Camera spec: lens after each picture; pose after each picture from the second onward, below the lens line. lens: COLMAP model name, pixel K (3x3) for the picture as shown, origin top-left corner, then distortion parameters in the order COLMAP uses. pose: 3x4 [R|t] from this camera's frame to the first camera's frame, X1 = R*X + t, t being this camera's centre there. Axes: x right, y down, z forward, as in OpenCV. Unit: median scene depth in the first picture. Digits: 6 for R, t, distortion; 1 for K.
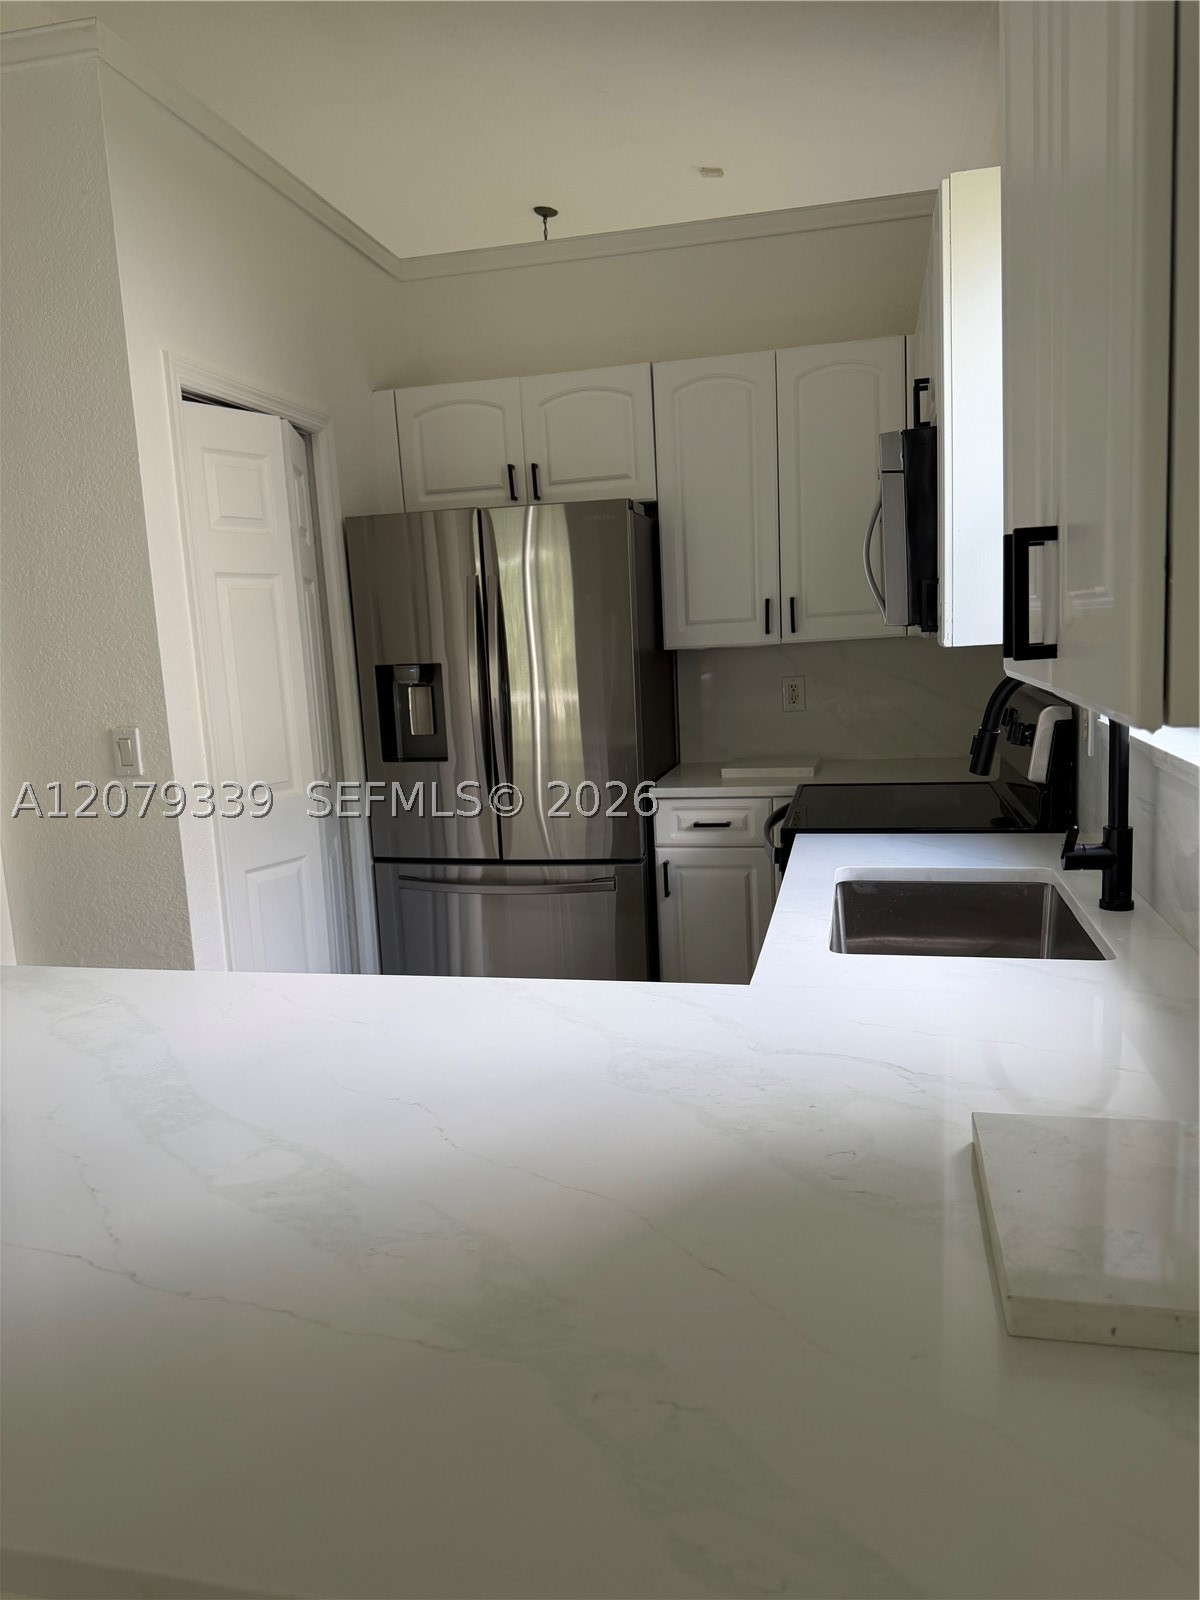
lens RADIAL K [[1132.9, 0, 591.1], [0, 1132.9, 810.9], [0, 0, 1]] dist [0.045727, -0.055750]
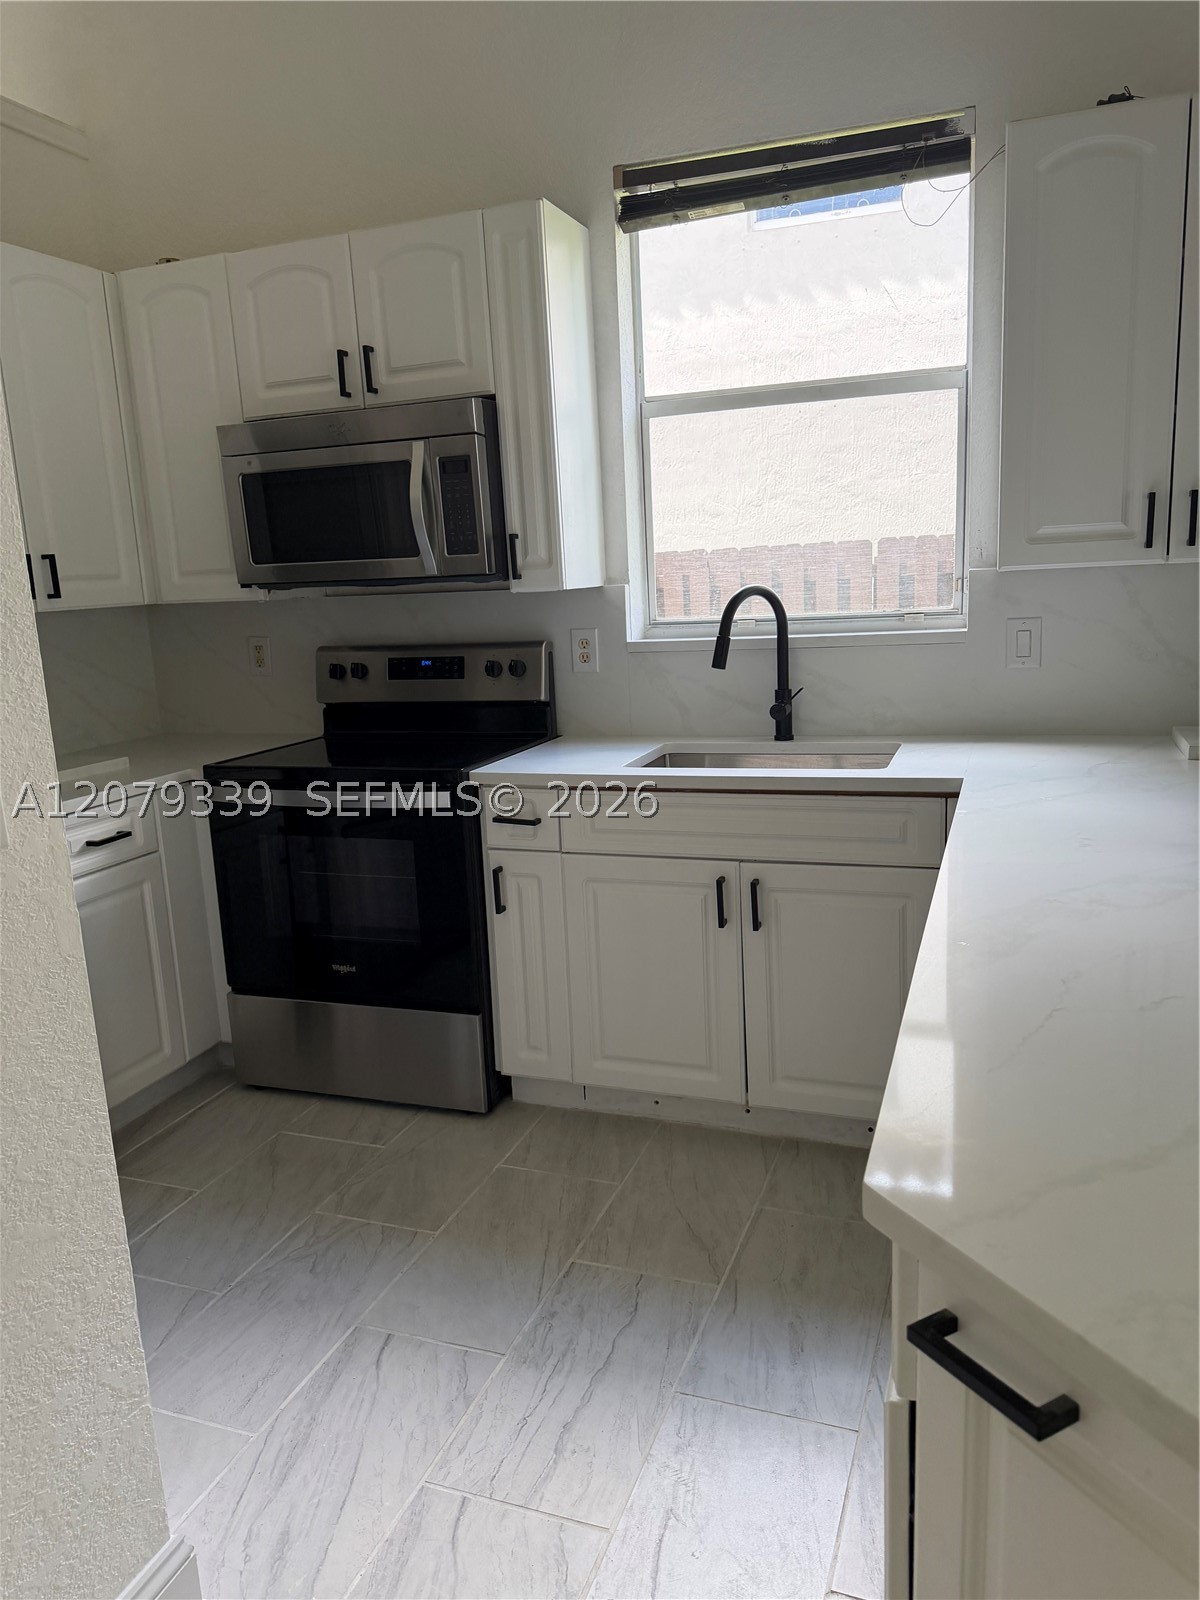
lens RADIAL K [[1132.9, 0, 612.0], [0, 1132.9, 802.2], [0, 0, 1]] dist [0.045727, -0.055750]
pose [[0.113883, -0.150815, 0.981980, -0.607882], [0.197359, 0.972146, 0.126417, -0.042378], [-0.973694, 0.179406, 0.140475, 0.542671]]
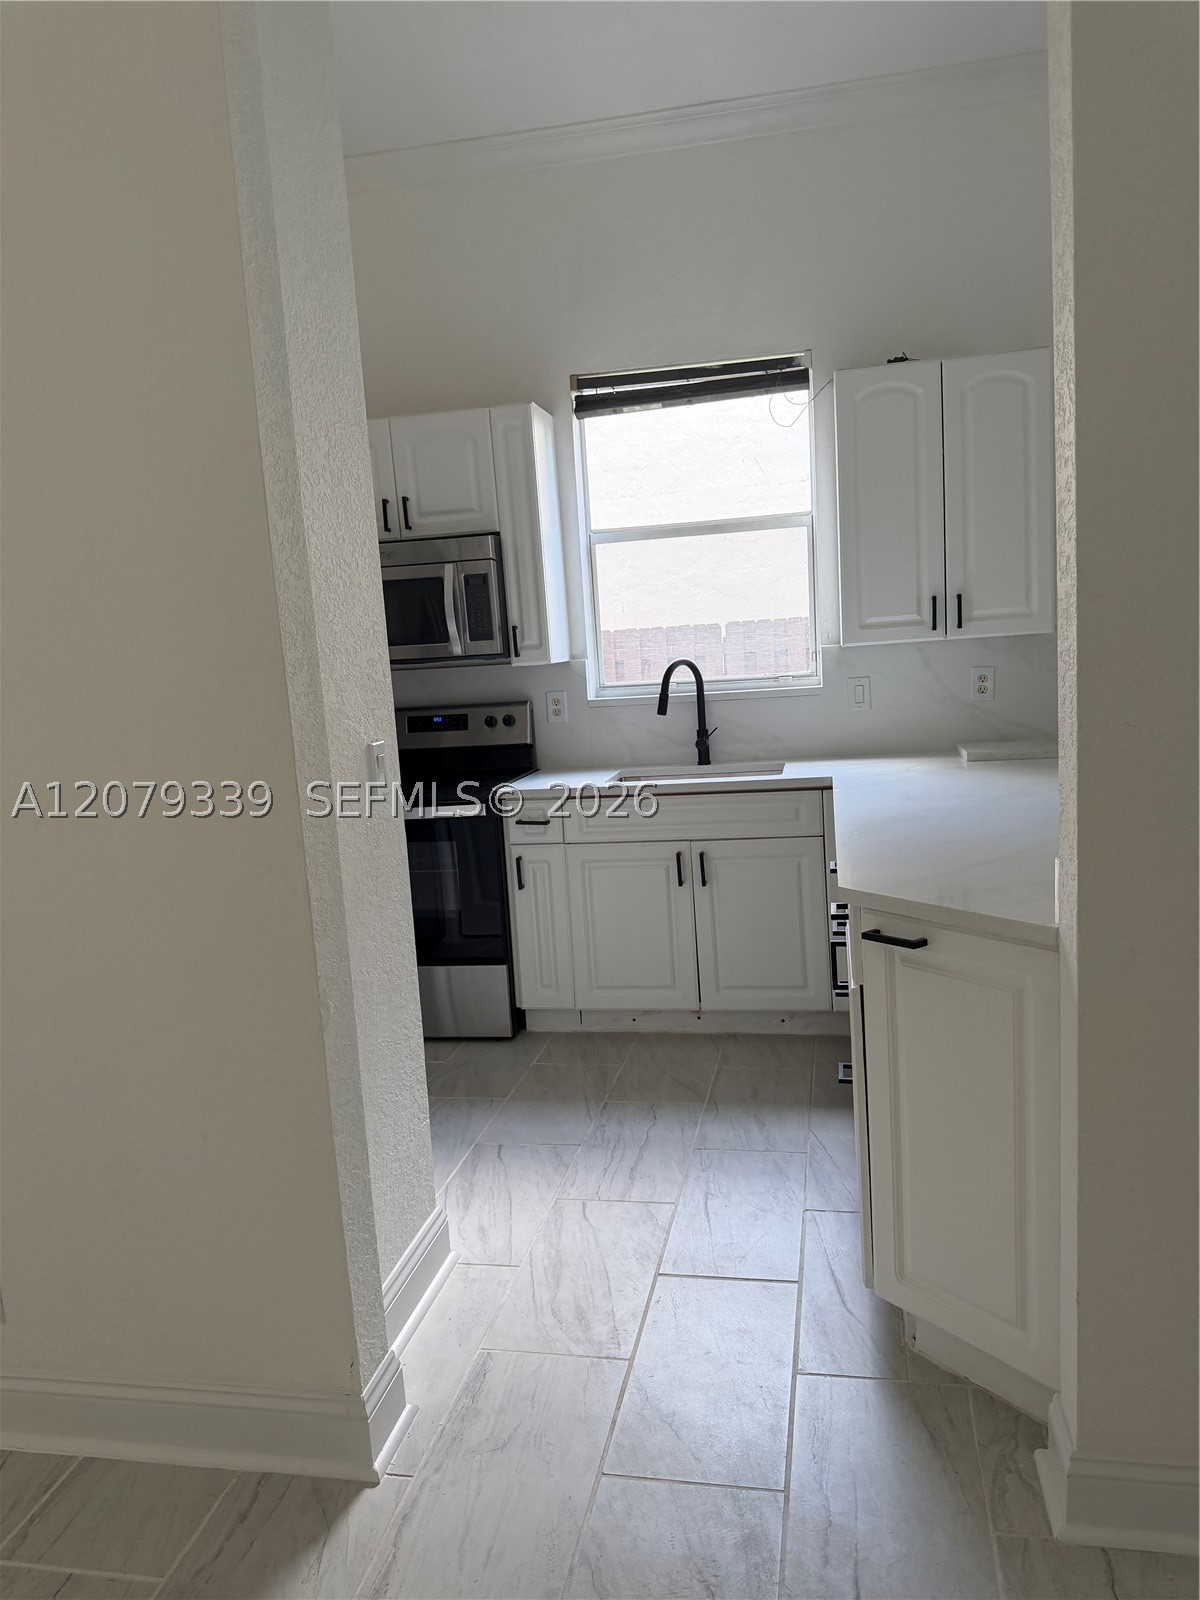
lens RADIAL K [[1132.9, 0, 608.2], [0, 1132.9, 804.0], [0, 0, 1]] dist [0.045727, -0.055750]
pose [[-0.038363, -0.085903, 0.995565, -0.960351], [0.222912, 0.970457, 0.092326, -0.049272], [-0.974083, 0.225465, -0.018081, 0.658966]]
